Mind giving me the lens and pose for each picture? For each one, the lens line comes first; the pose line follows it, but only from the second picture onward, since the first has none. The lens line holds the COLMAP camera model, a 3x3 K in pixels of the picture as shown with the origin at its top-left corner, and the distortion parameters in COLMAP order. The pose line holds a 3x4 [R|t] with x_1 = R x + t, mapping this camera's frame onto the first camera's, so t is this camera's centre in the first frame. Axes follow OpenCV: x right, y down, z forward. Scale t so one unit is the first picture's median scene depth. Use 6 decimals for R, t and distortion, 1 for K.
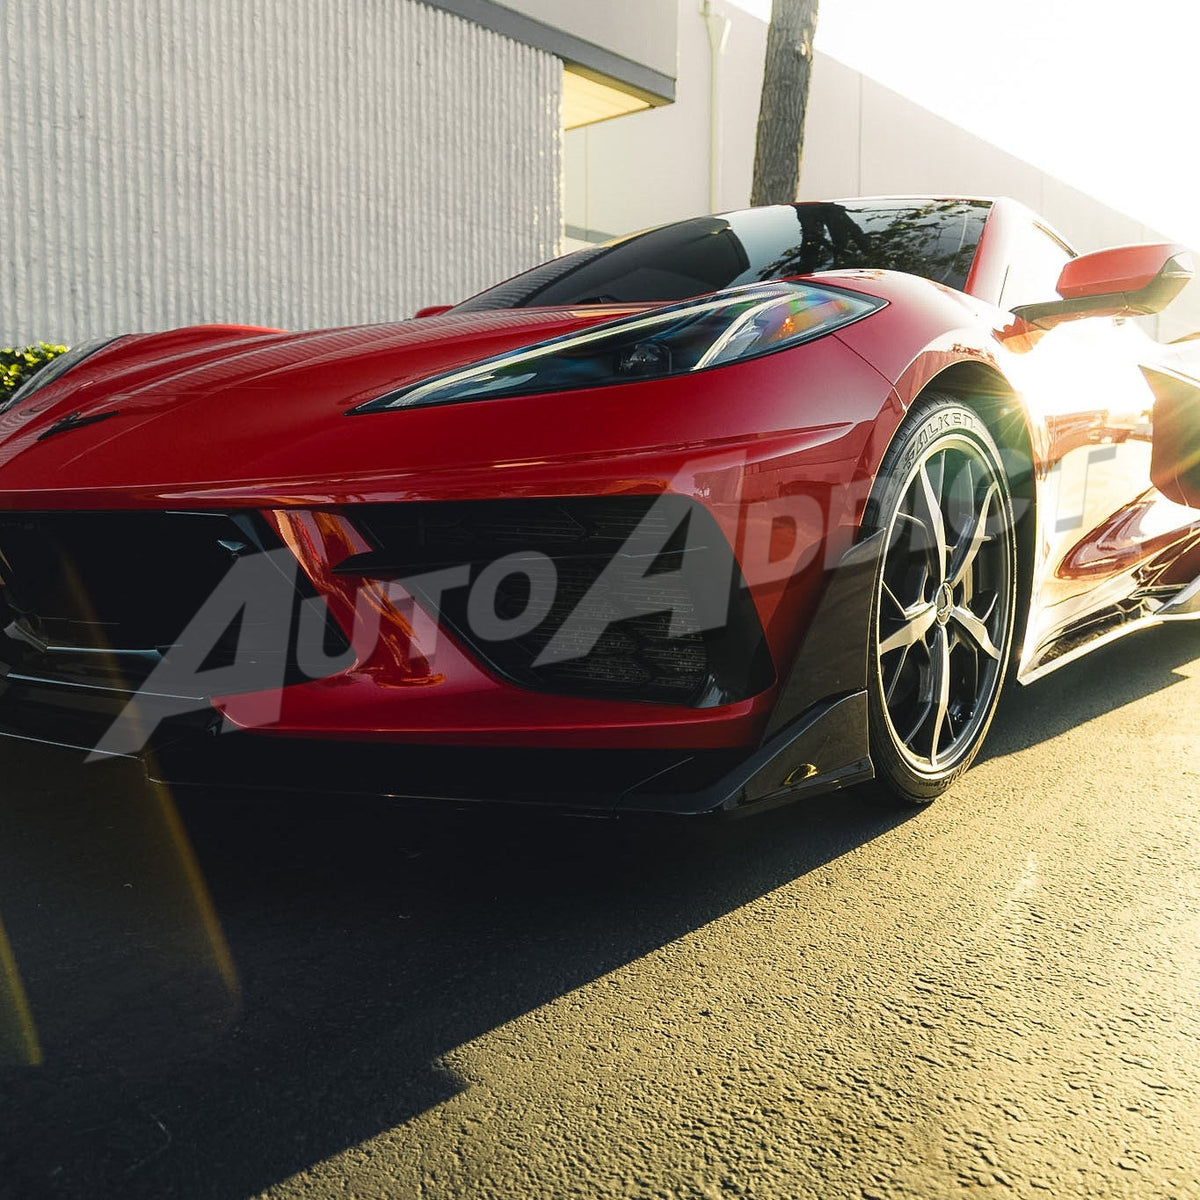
lens RADIAL K [[1228.2, 0, 600.0], [0, 1228.2, 600.0], [0, 0, 1]] dist [-0.000208, 0.020833]
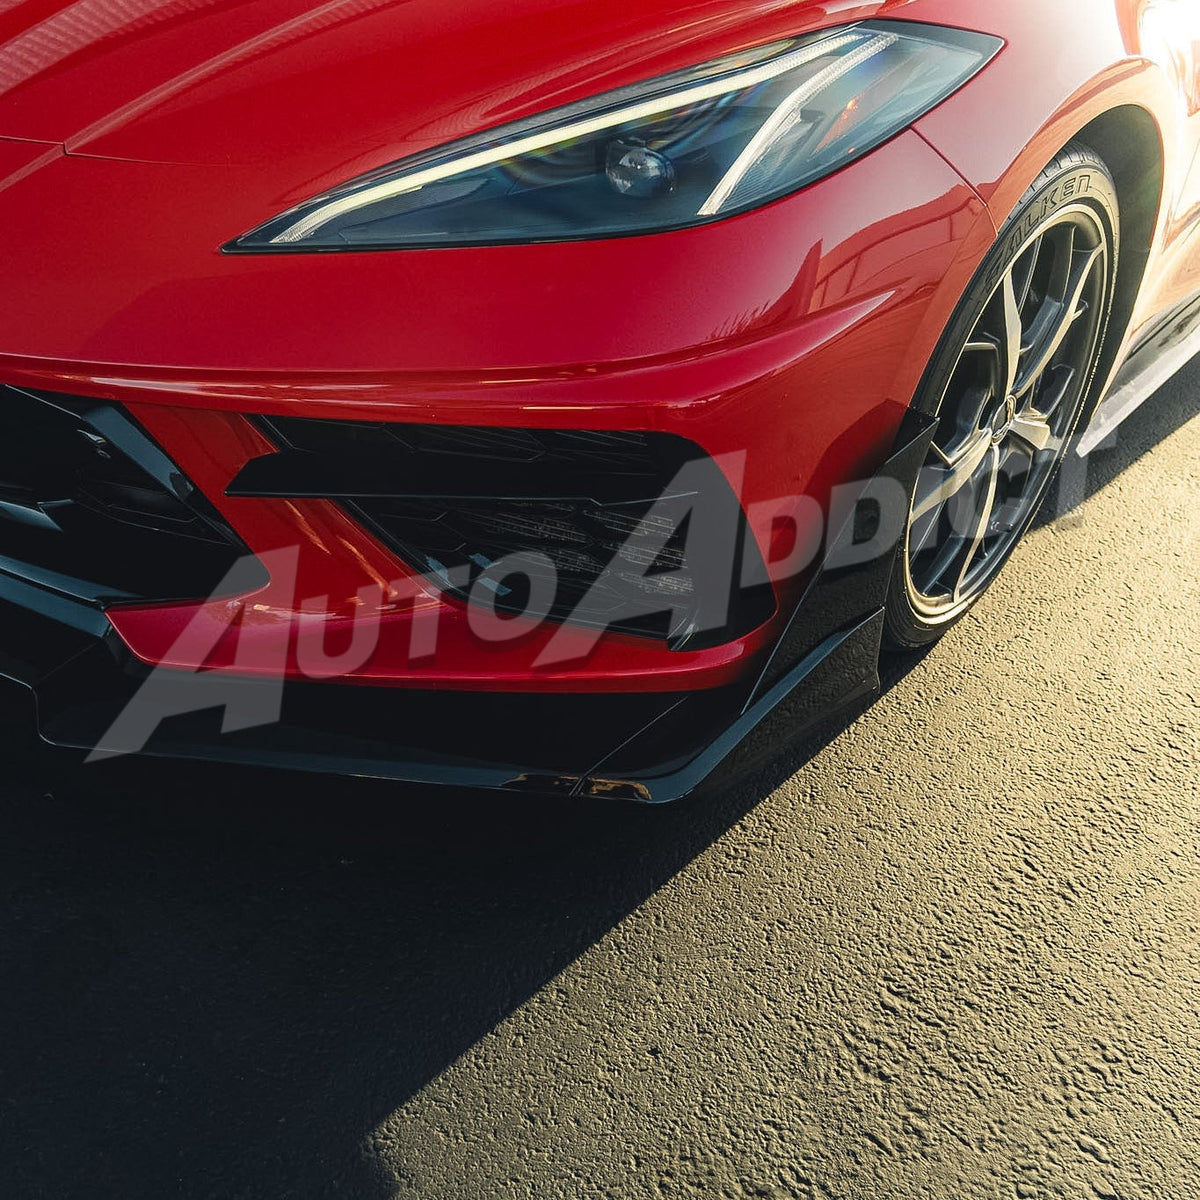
lens RADIAL K [[1228.2, 0, 600.0], [0, 1228.2, 600.0], [0, 0, 1]] dist [-0.000208, 0.020833]
pose [[0.998874, 0.046934, -0.006967, 0.032599], [-0.037770, 0.875377, 0.481963, -0.415368], [0.028719, -0.481157, 0.876164, 0.319787]]
